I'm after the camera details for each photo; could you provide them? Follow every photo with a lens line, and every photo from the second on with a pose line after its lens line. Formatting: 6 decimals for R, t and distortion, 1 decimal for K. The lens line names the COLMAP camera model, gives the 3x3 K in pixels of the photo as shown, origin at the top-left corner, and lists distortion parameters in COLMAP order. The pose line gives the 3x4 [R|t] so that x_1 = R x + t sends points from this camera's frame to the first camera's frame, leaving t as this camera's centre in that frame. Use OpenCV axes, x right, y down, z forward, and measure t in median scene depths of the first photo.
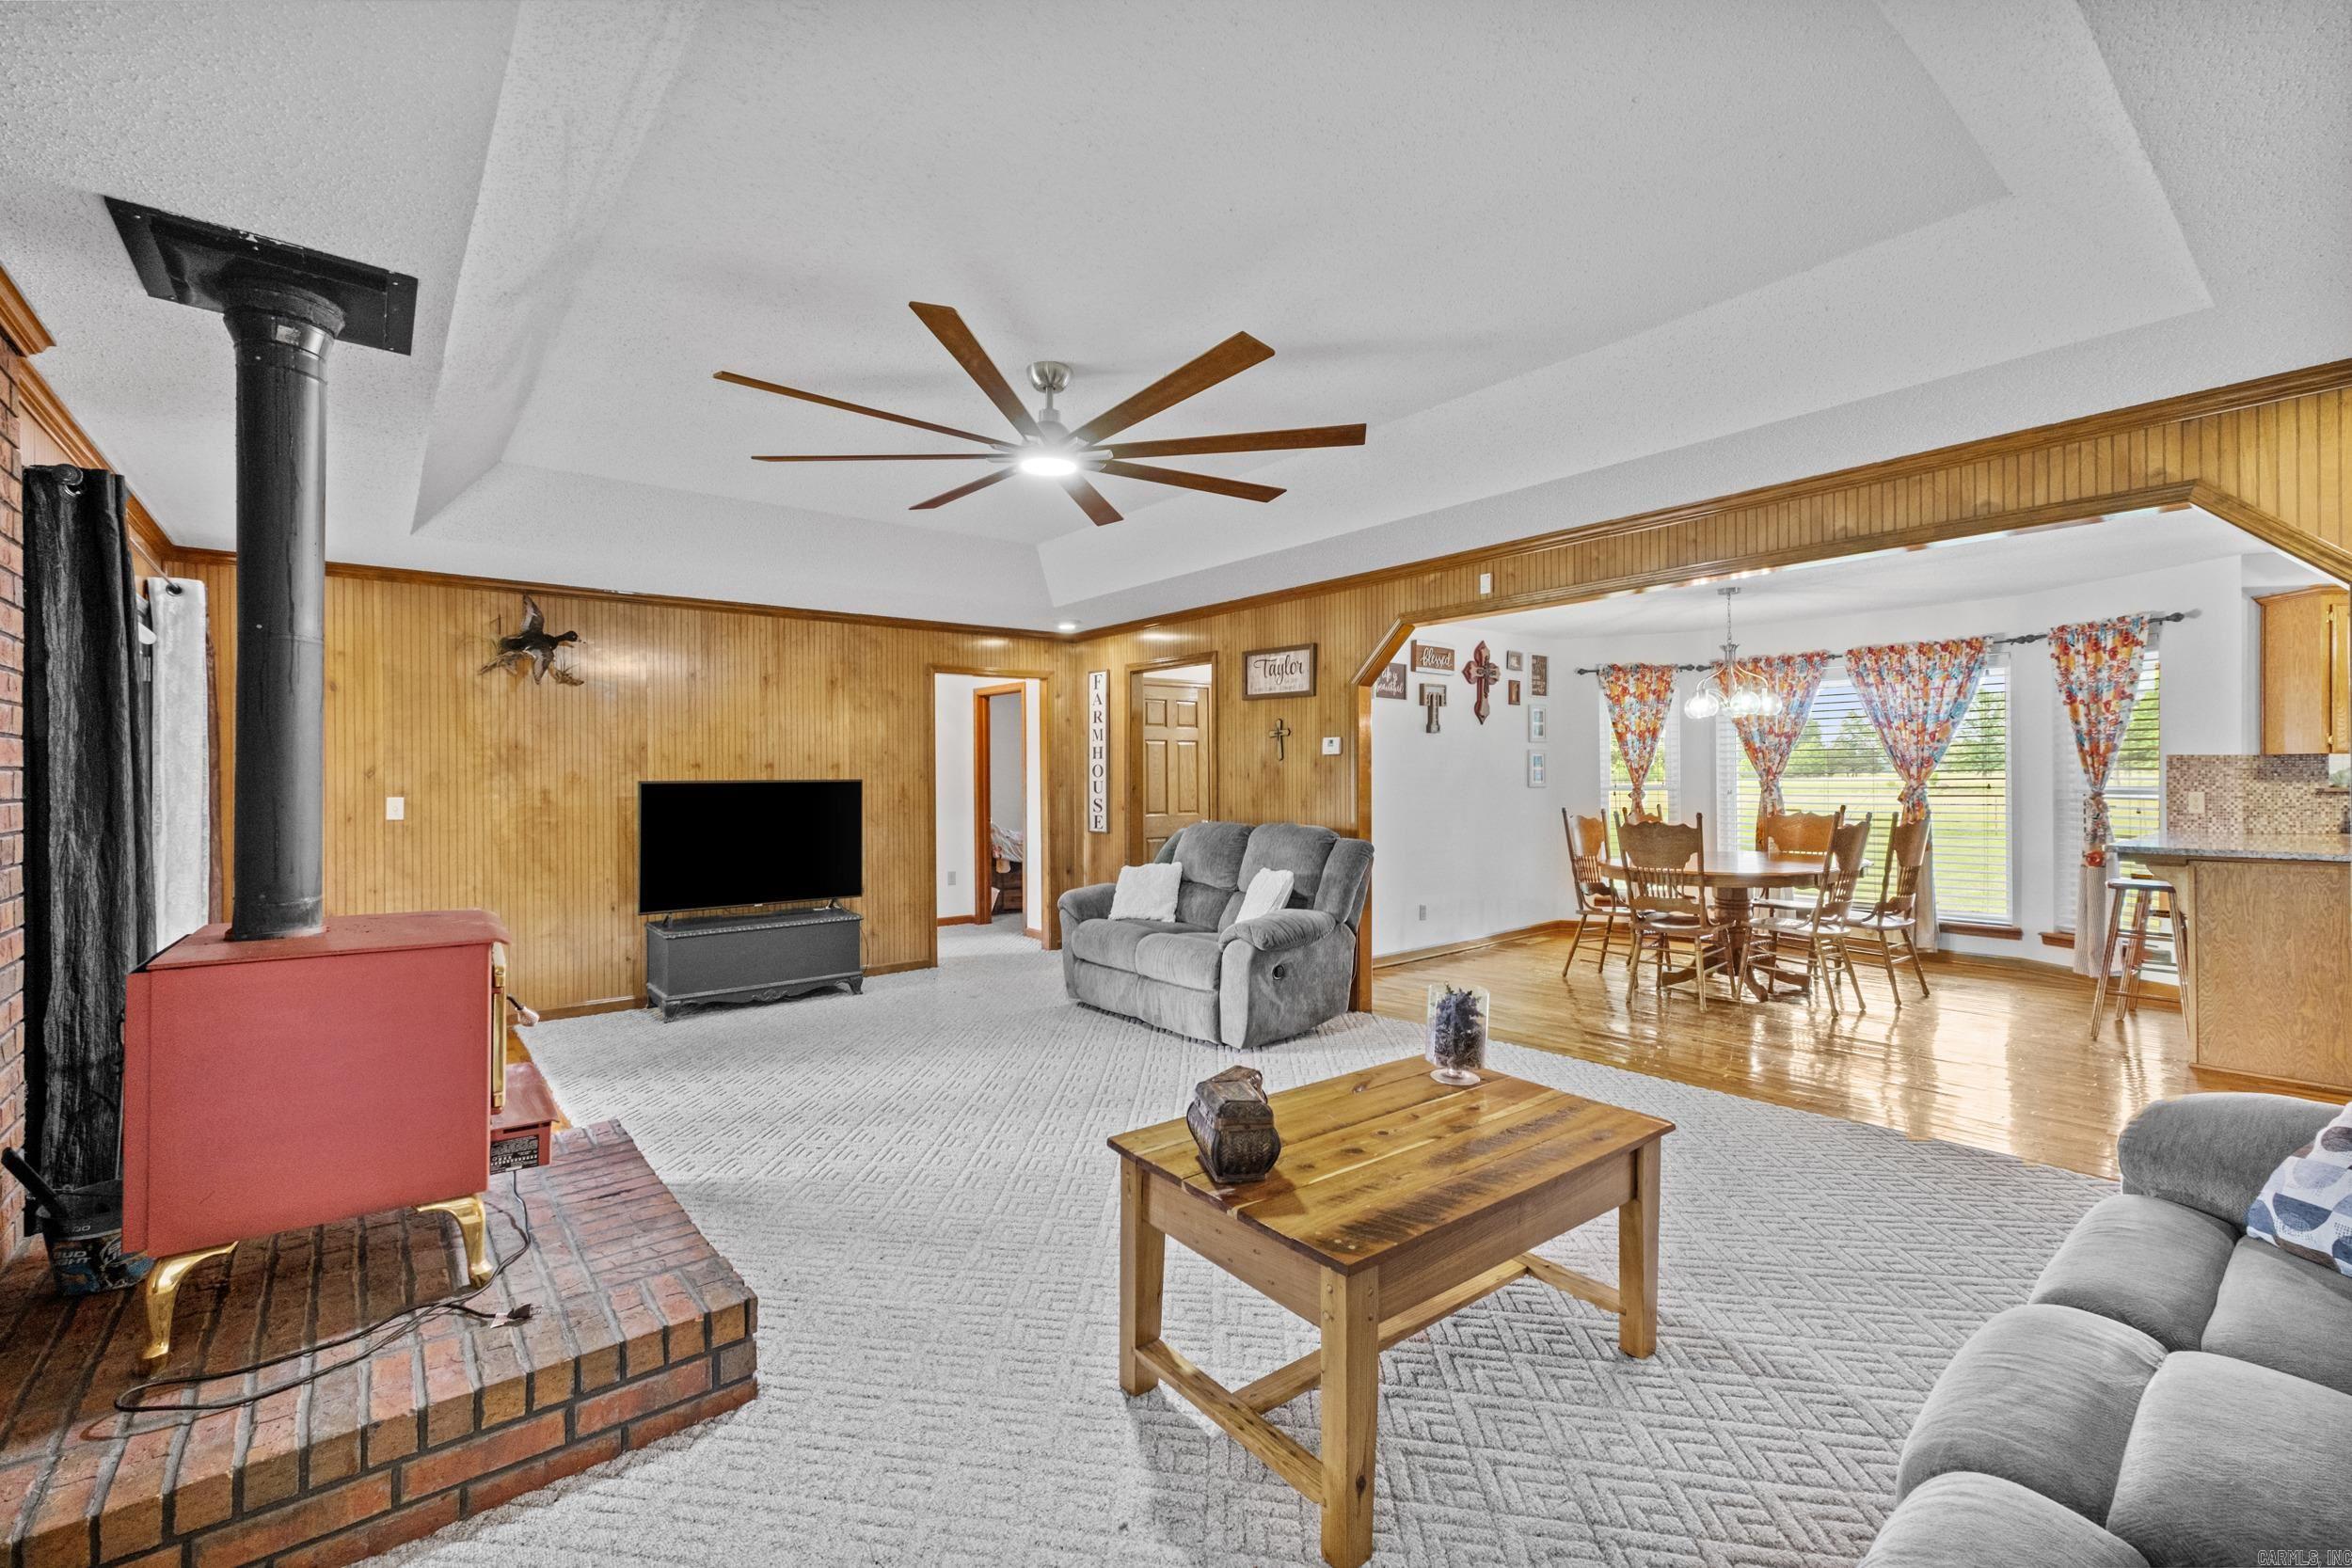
lens RADIAL K [[1011.8, 0, 1162.4], [0, 1011.8, 775.7], [0, 0, 1]] dist [0.007312, 0.000585]
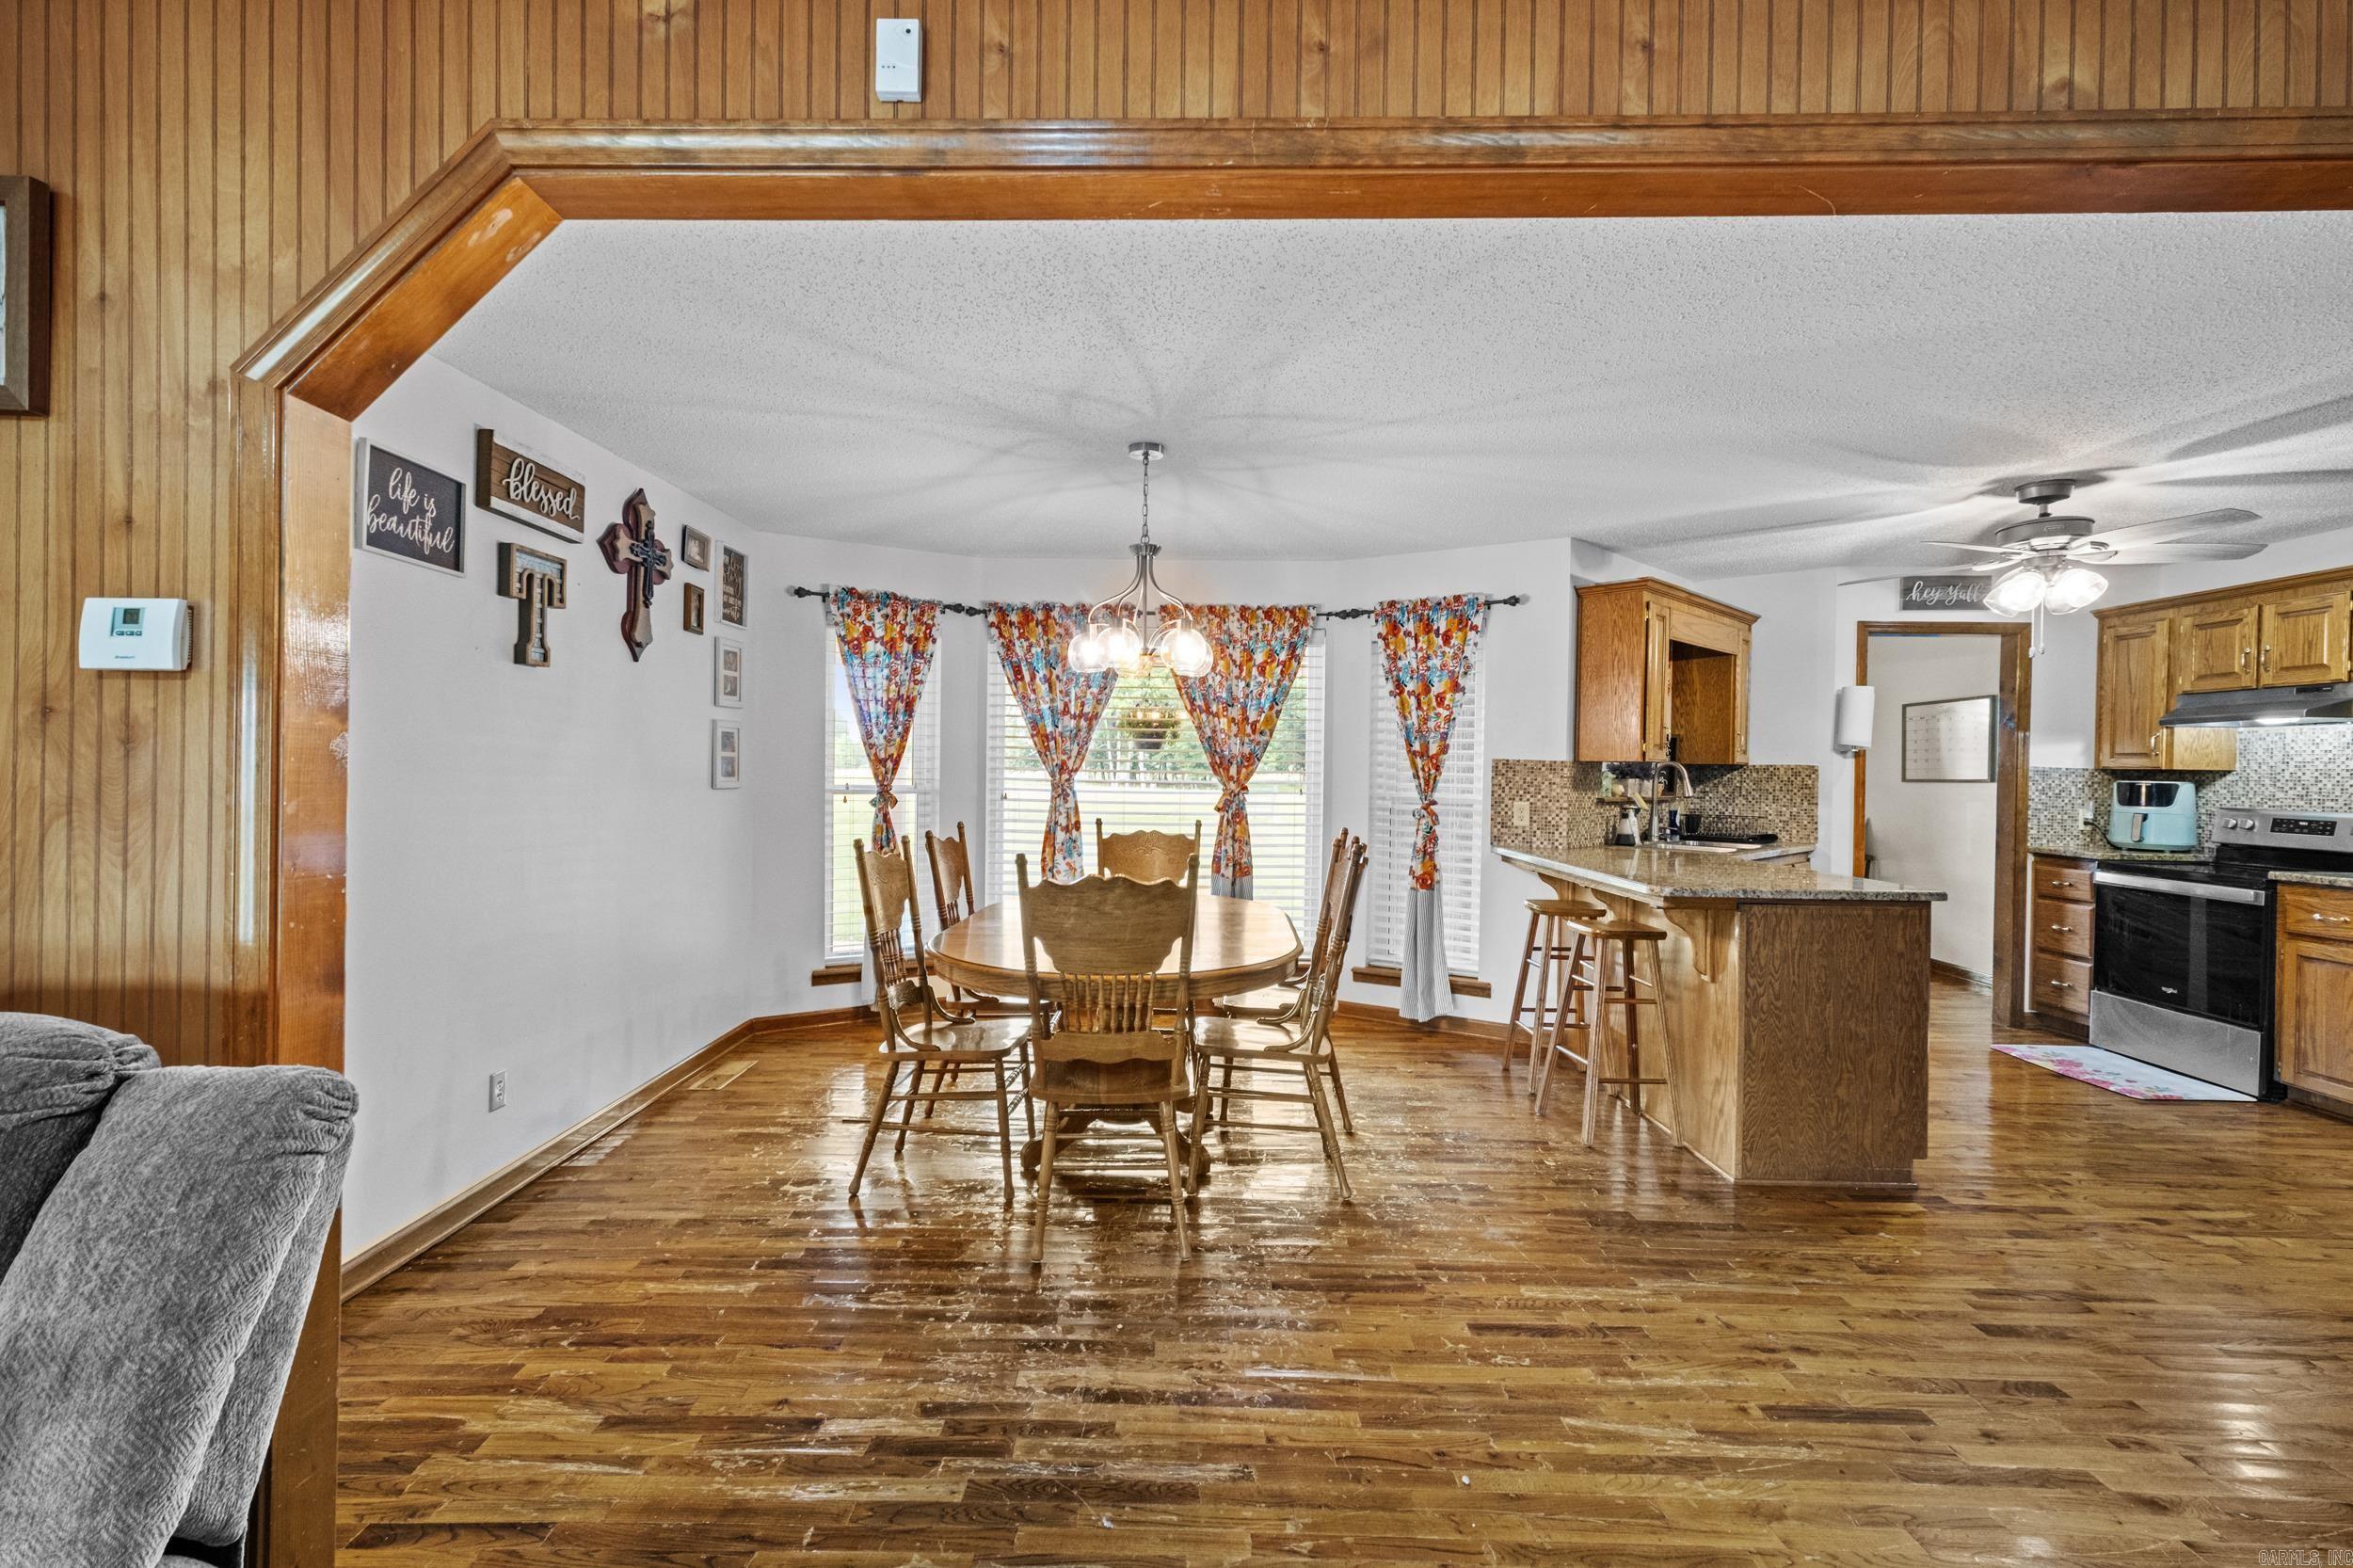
lens RADIAL K [[1012.3, 0, 1160.8], [0, 1012.3, 777.5], [0, 0, 1]] dist [0.007312, 0.000585]
pose [[0.638032, 0.009819, 0.769947, 0.127075], [-0.020060, 0.999791, 0.003873, -0.001942], [-0.769748, -0.017917, 0.638096, 0.618354]]
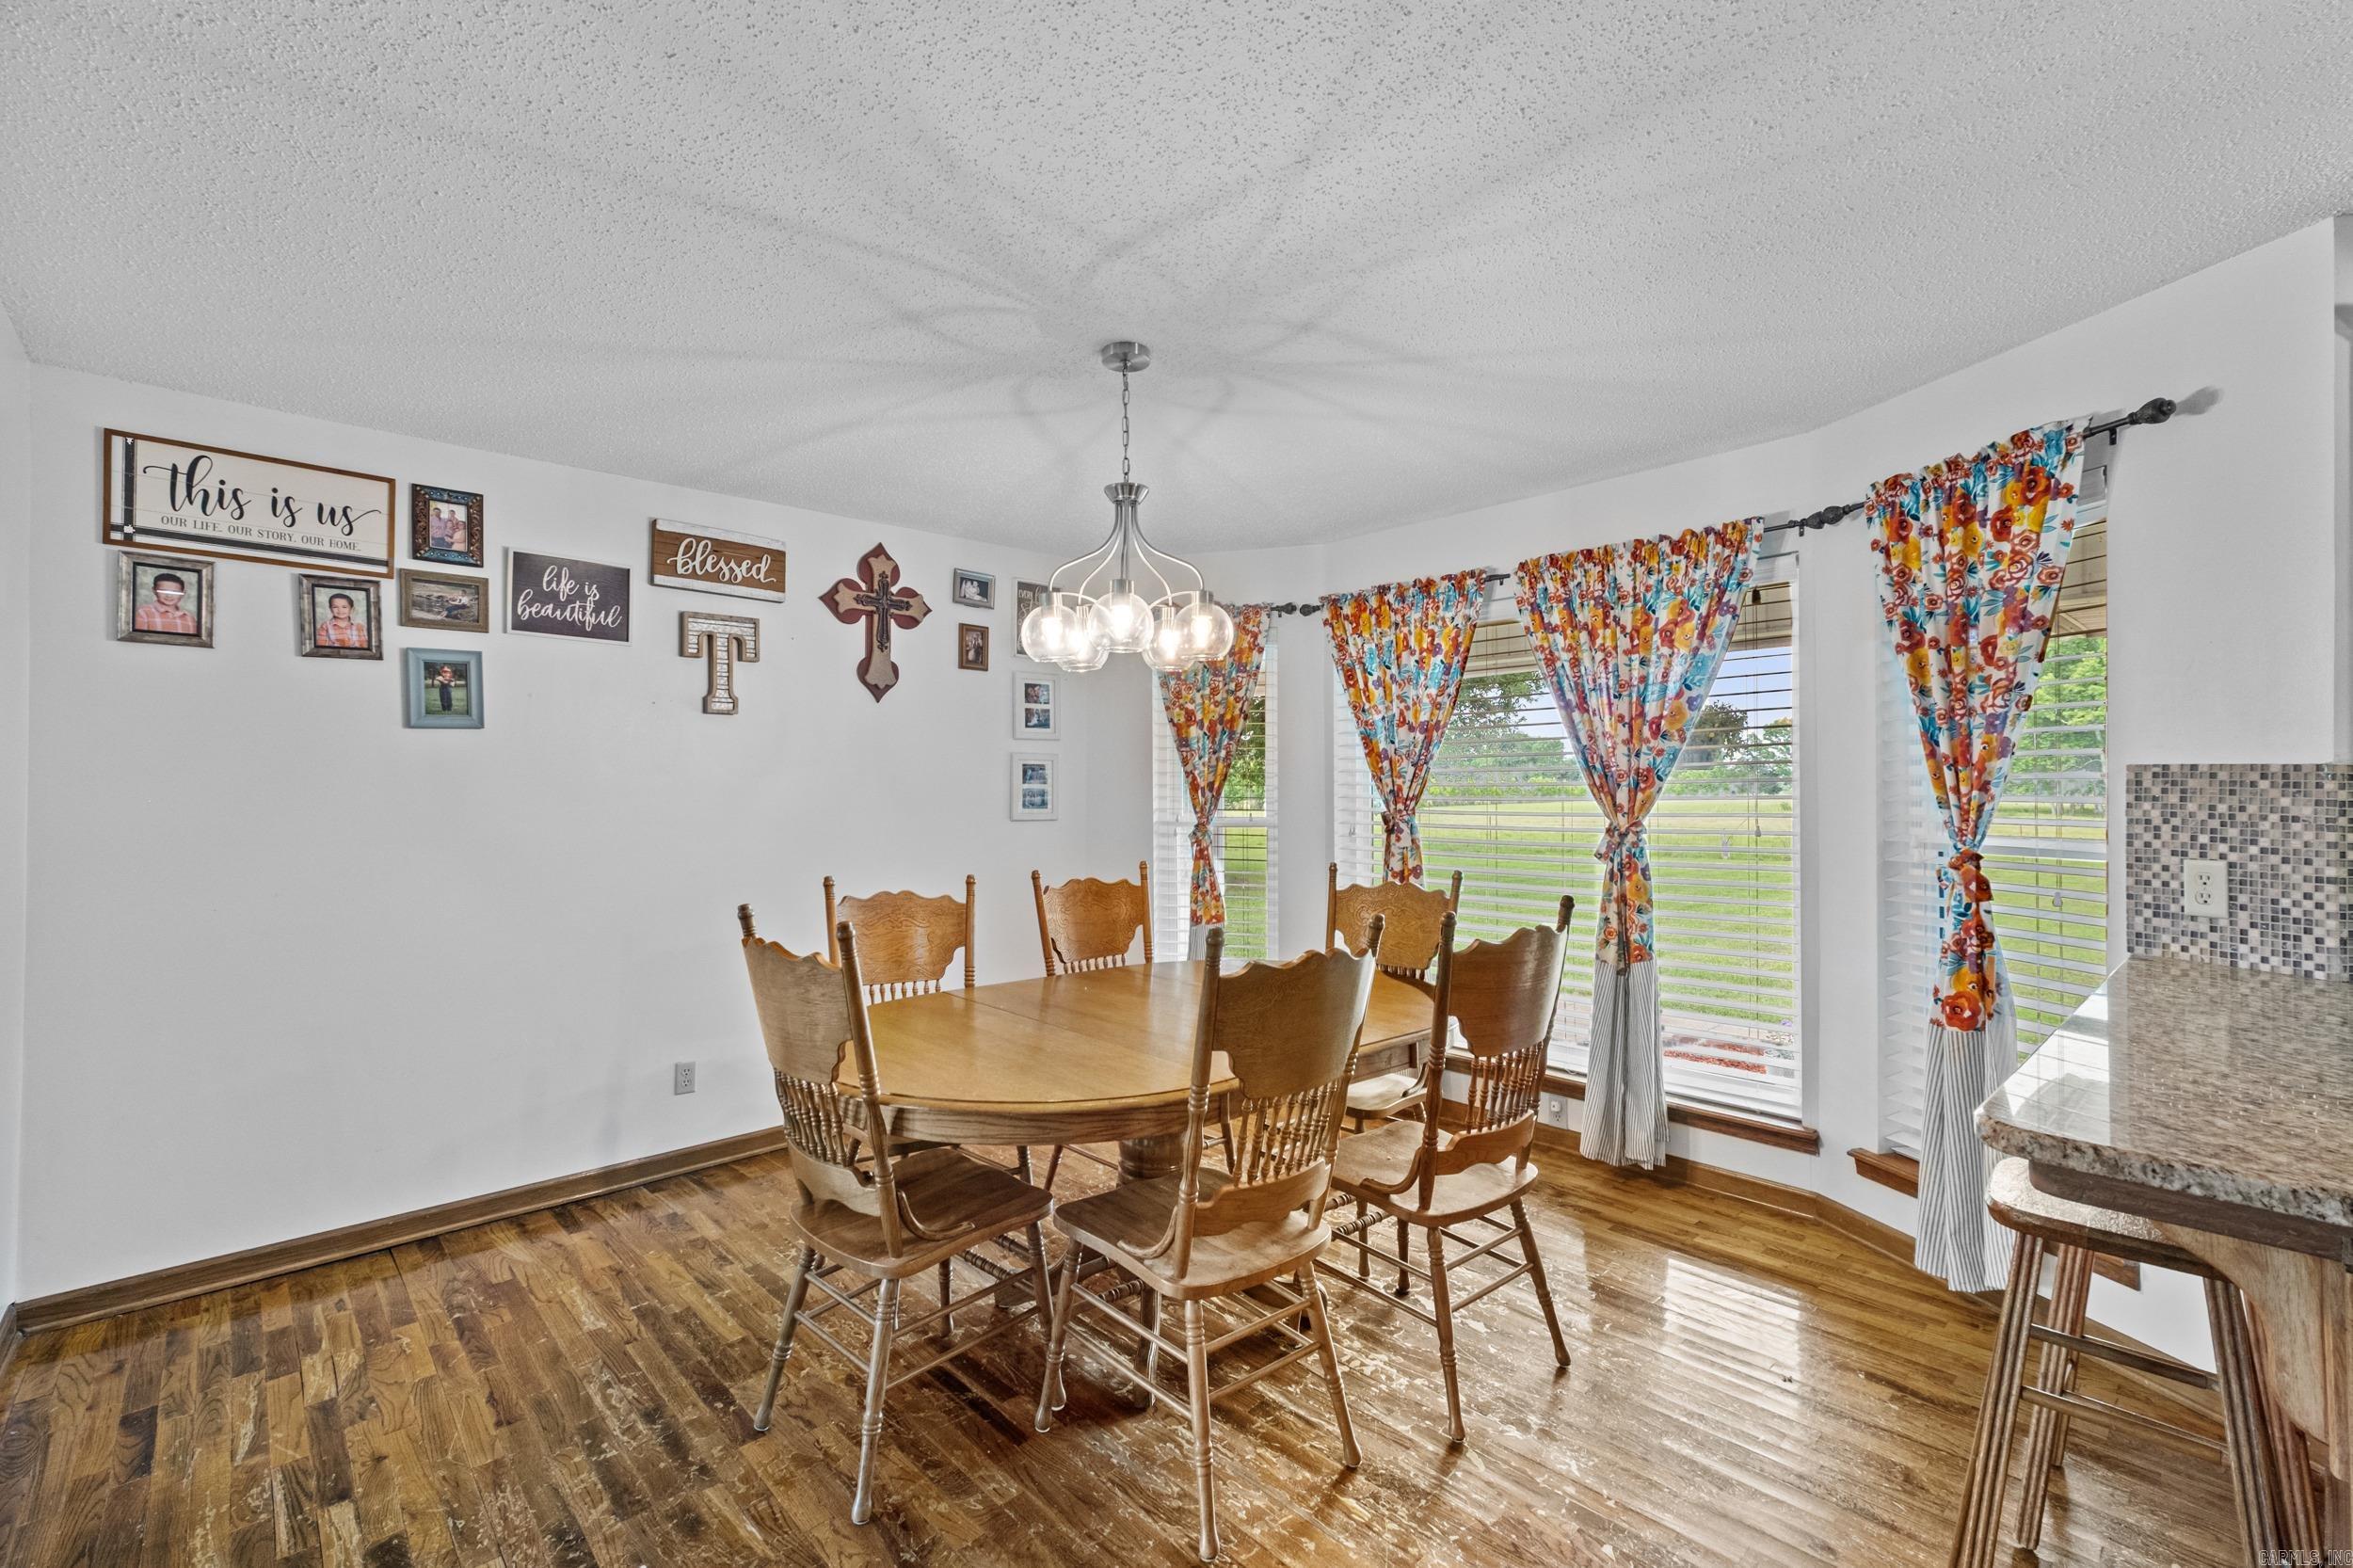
lens RADIAL K [[1012.3, 0, 1165.2], [0, 1012.3, 784.0], [0, 0, 1]] dist [0.007312, 0.000585]
pose [[0.997623, 0.007791, 0.068472, 0.538830], [-0.007306, 0.999946, -0.007332, -0.006568], [-0.068526, 0.006814, 0.997626, 0.581483]]
